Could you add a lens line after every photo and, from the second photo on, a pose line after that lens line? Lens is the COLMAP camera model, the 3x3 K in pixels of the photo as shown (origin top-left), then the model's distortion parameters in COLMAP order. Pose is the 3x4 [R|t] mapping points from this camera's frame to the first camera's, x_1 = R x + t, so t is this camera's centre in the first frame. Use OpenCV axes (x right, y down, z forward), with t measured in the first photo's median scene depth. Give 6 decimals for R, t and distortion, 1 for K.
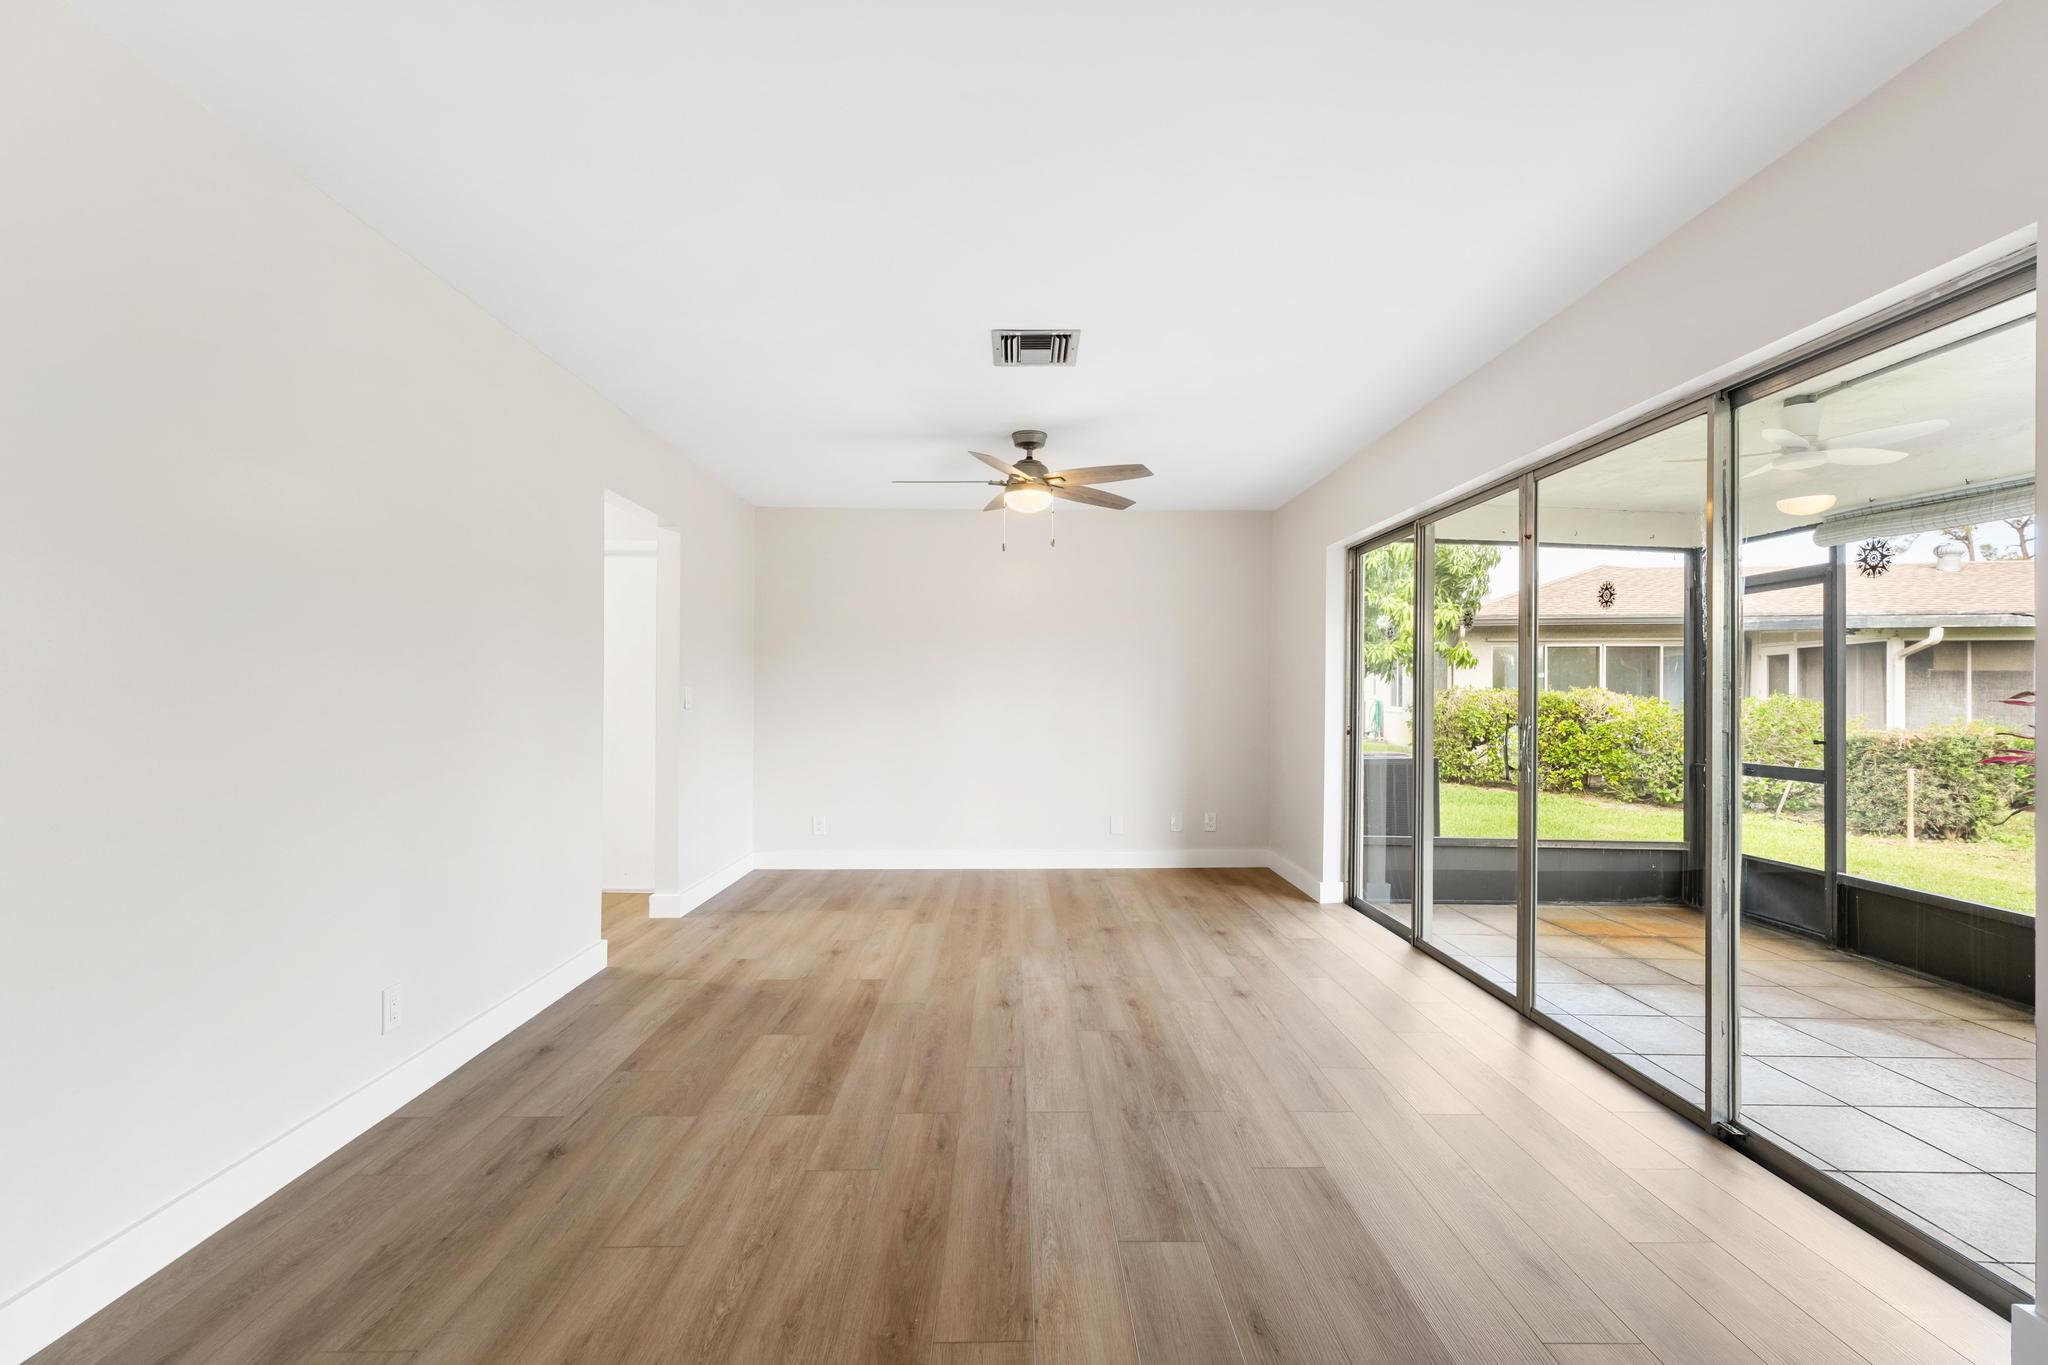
lens RADIAL K [[931.8, 0, 1024.0], [0, 931.8, 682.5], [0, 0, 1]] dist [-0.000753, -0.000503]
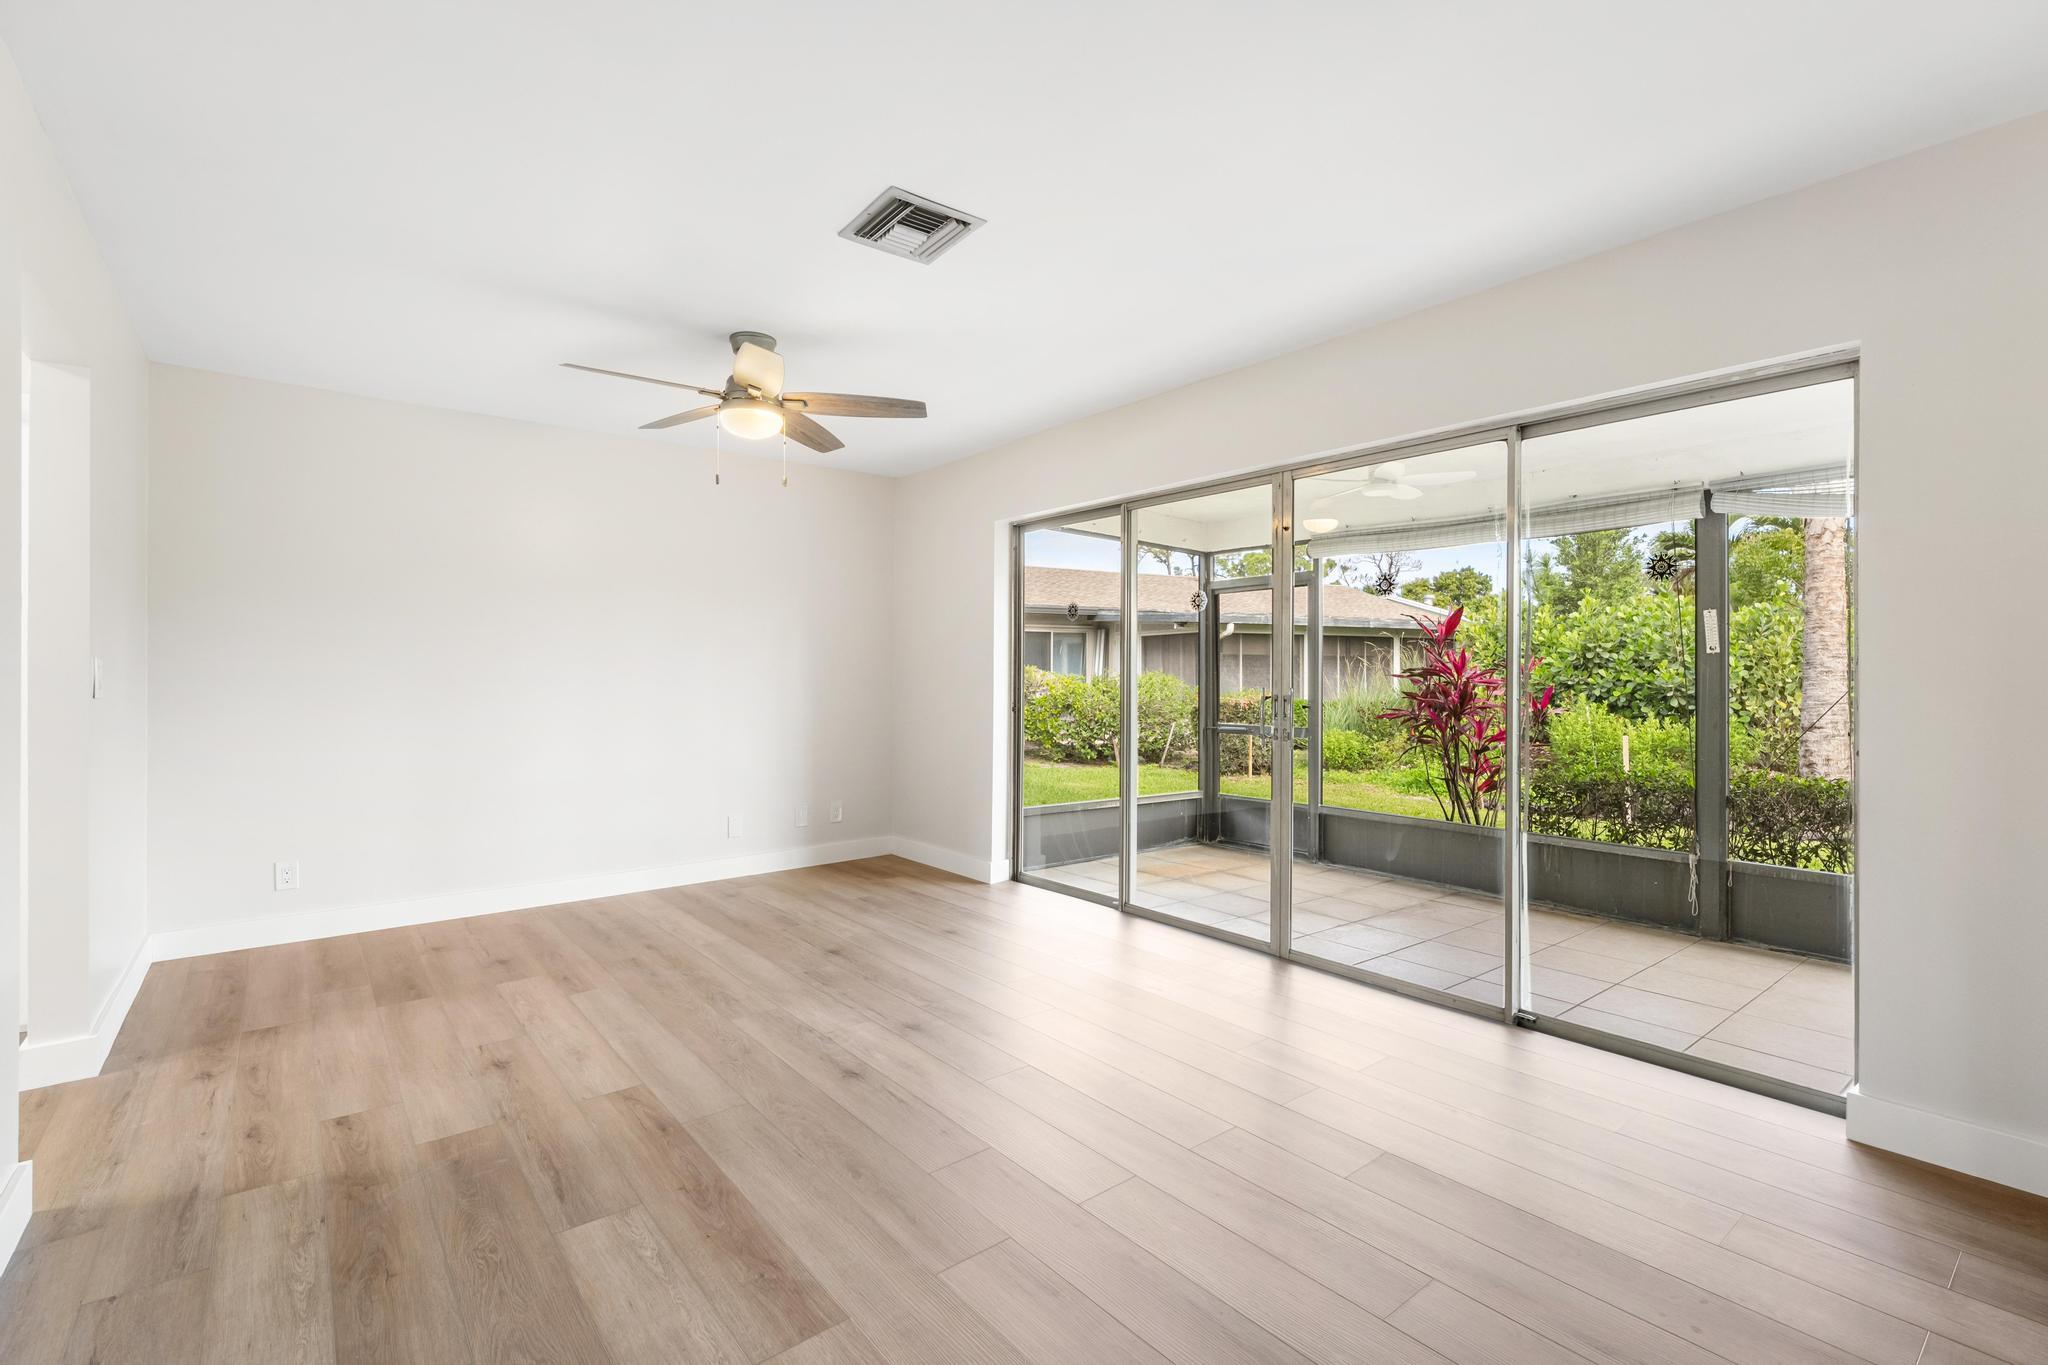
lens RADIAL K [[923.9, 0, 1032.4], [0, 923.9, 677.6], [0, 0, 1]] dist [0.000261, 0.000084]
pose [[0.786713, -0.006675, 0.617283, -0.369798], [-0.004126, 0.999862, 0.016070, 0.004385], [-0.617306, -0.015190, 0.786577, 0.309249]]
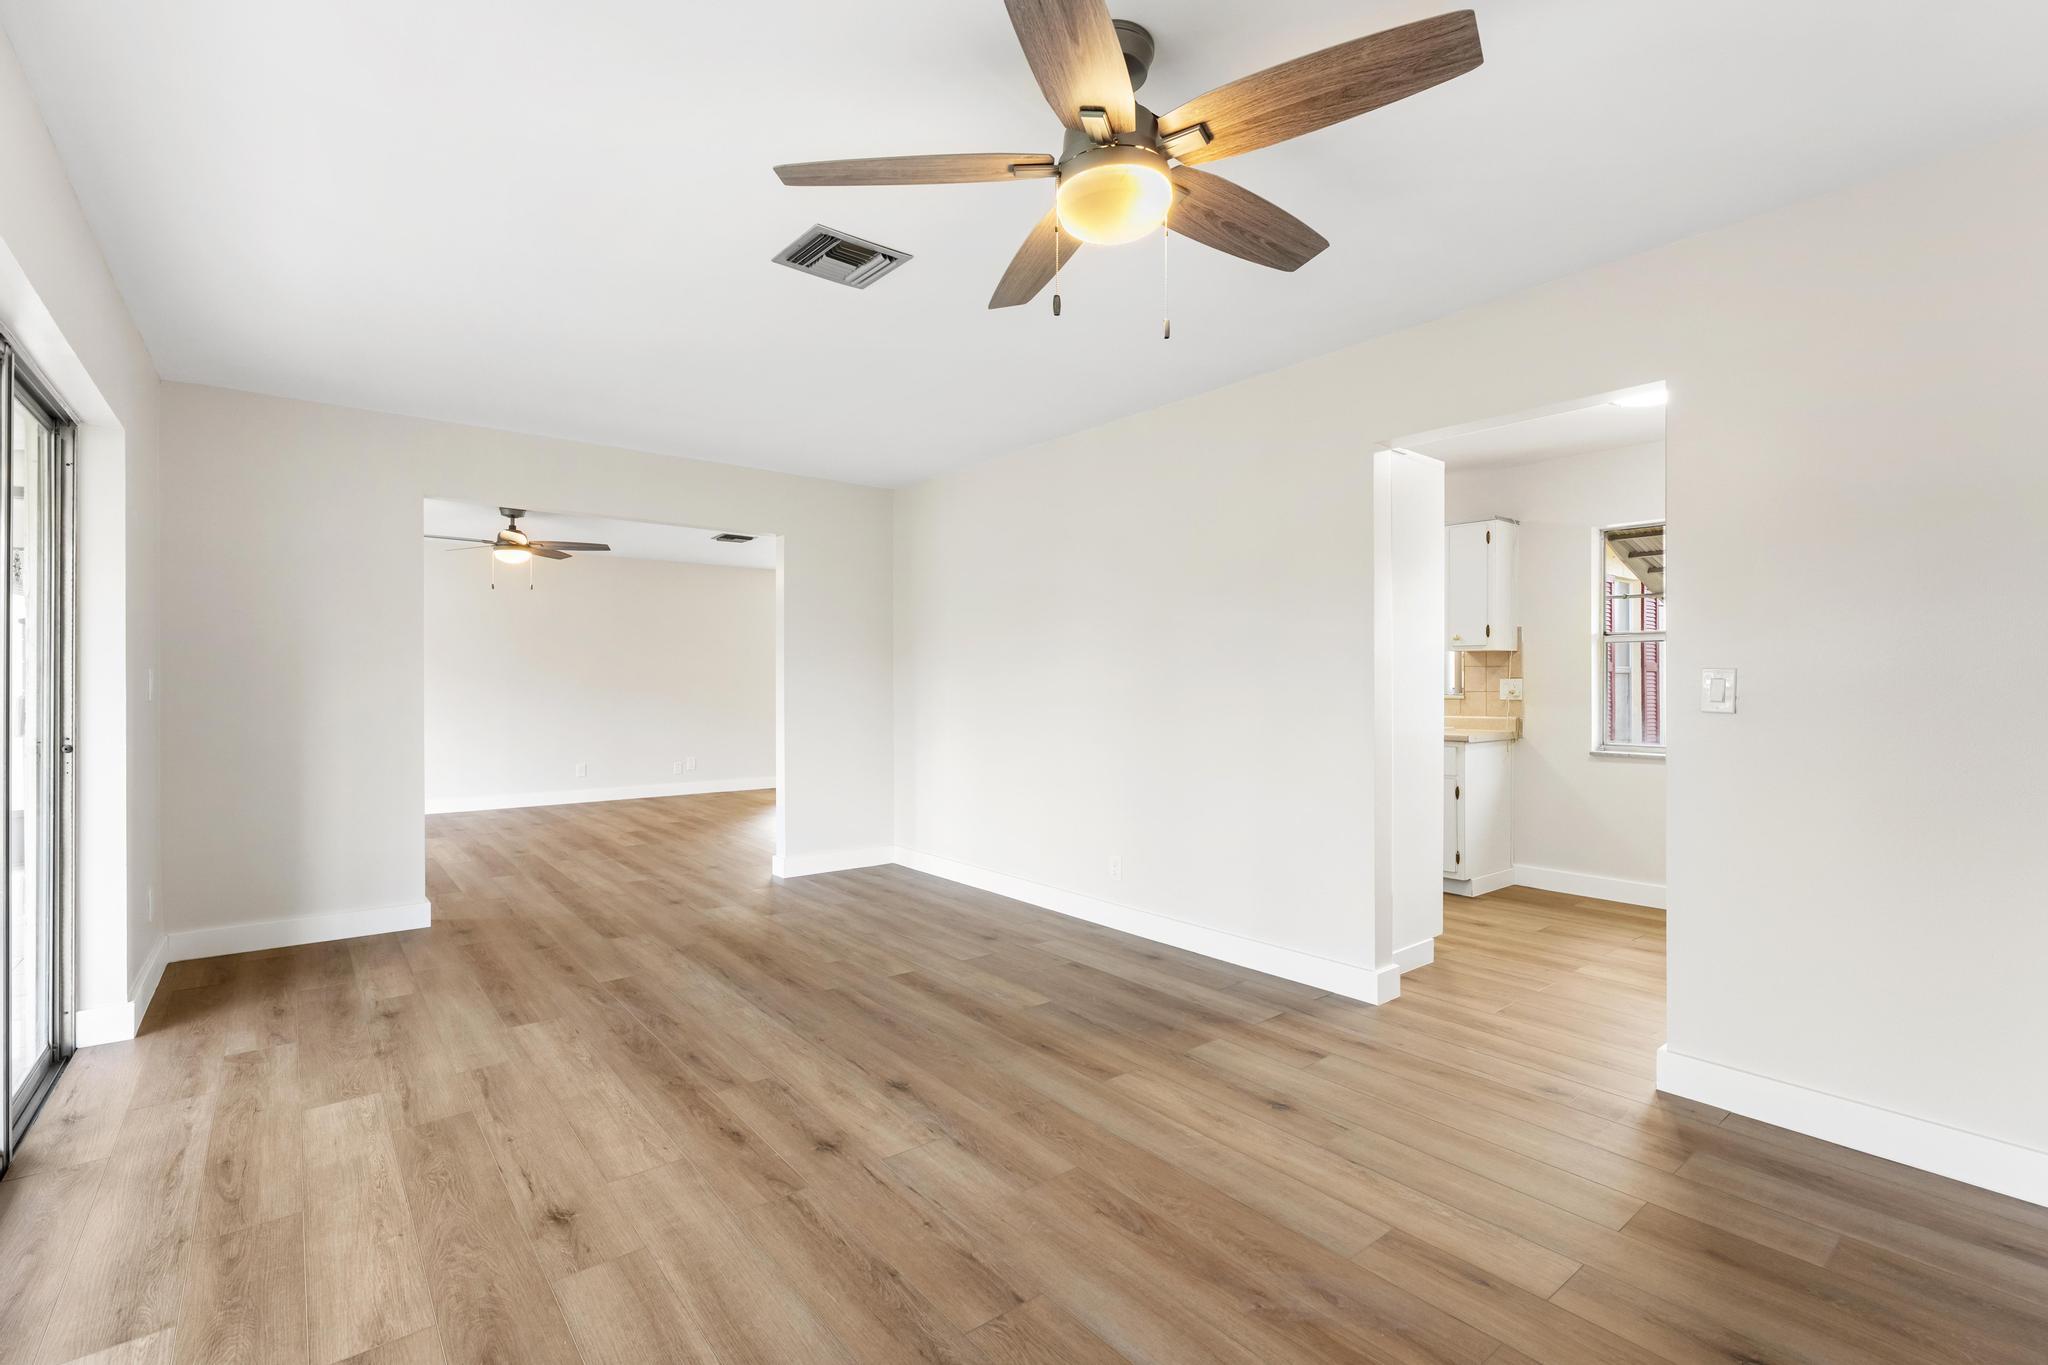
lens RADIAL K [[923.9, 0, 1032.4], [0, 923.9, 677.6], [0, 0, 1]] dist [0.000261, 0.000084]
pose [[-0.786545, -0.008234, -0.617478, 0.363369], [0.004079, 0.999820, -0.018529, 0.022760], [0.617519, -0.017092, -0.786370, 1.659844]]
